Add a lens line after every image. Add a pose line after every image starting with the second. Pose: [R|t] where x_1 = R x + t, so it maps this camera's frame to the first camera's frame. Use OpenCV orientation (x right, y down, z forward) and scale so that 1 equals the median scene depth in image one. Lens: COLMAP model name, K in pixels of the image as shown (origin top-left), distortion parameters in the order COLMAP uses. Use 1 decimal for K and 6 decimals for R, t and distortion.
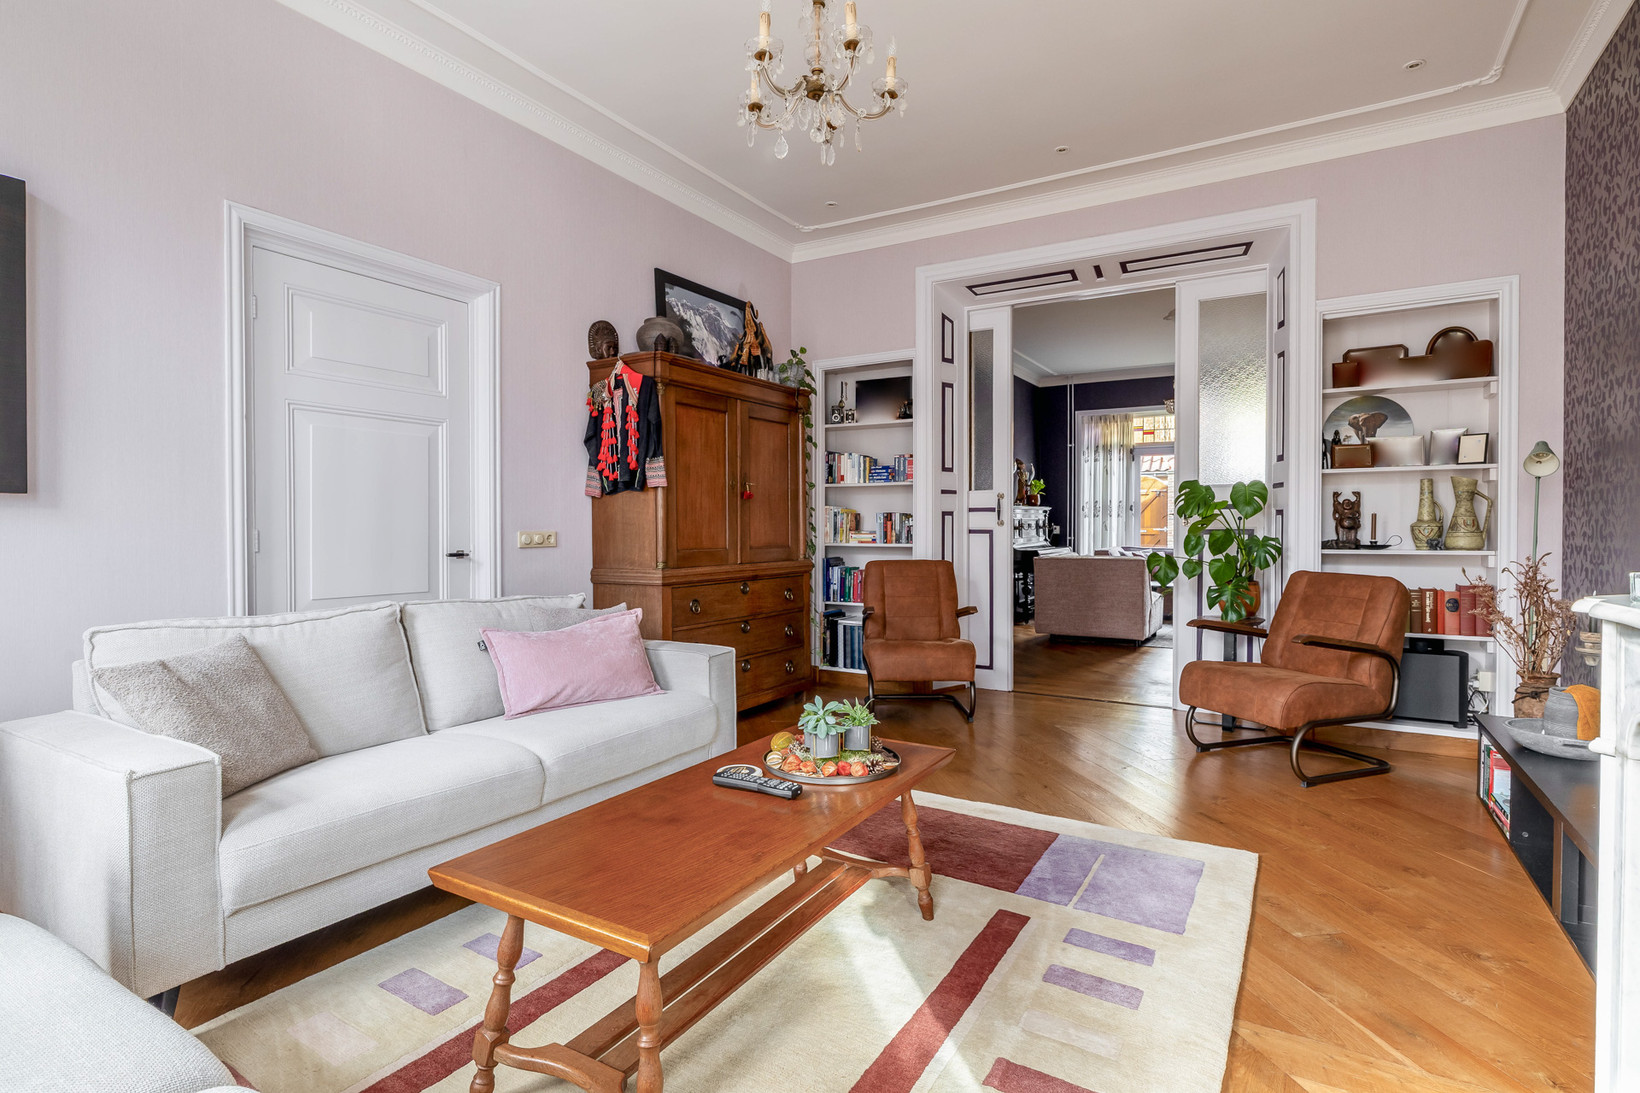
lens RADIAL K [[806.7, 0, 822.0], [0, 806.7, 540.9], [0, 0, 1]] dist [0.000308, 0.000032]
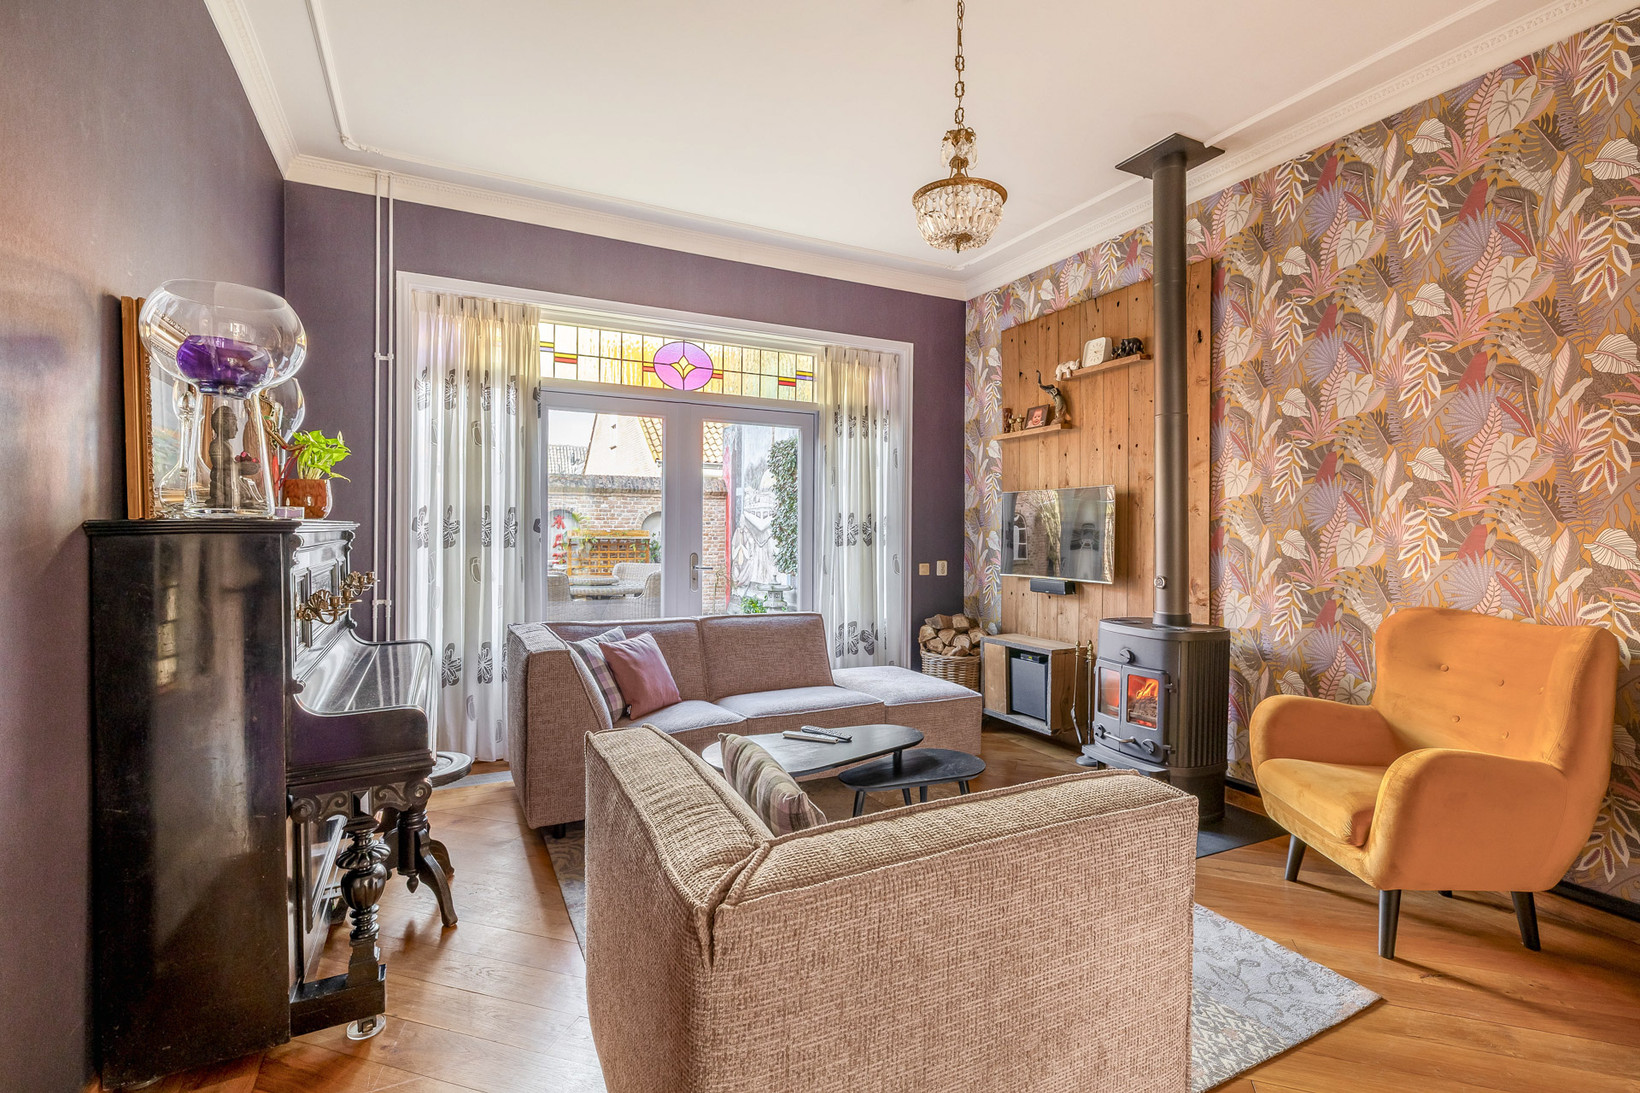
lens RADIAL K [[756.3, 0, 818.9], [0, 756.3, 537.4], [0, 0, 1]] dist [-0.002109, -0.000088]
pose [[0.526378, -0.005578, 0.850232, 0.115823], [0.010456, 0.999945, 0.000087, -0.032054], [-0.850186, 0.008844, 0.526408, 0.650277]]
